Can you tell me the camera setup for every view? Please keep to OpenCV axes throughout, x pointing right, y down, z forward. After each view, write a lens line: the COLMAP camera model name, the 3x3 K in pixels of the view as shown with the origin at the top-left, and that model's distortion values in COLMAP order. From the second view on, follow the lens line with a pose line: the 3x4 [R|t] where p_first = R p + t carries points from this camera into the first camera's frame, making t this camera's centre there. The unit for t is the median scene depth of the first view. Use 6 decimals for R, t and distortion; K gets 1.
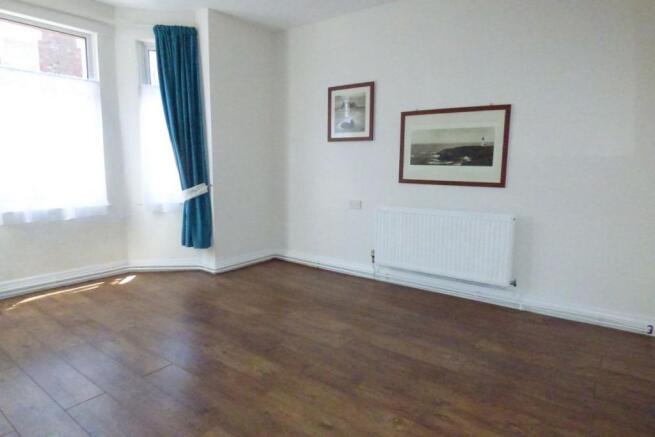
lens RADIAL K [[397.8, 0, 327.5], [0, 397.8, 218.5], [0, 0, 1]] dist [-0.002940, -0.000489]
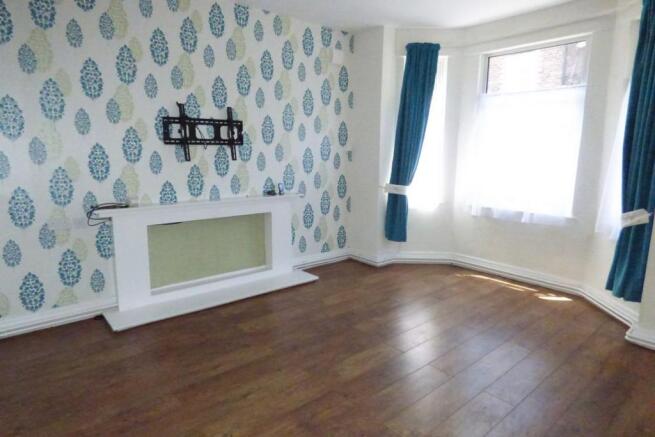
lens RADIAL K [[397.8, 0, 327.5], [0, 397.8, 218.5], [0, 0, 1]] dist [-0.002940, -0.000489]
pose [[-0.205424, 0.155741, -0.966202, 0.504600], [-0.147259, 0.971098, 0.187839, -0.131622], [0.967531, 0.180868, -0.176552, 0.657354]]
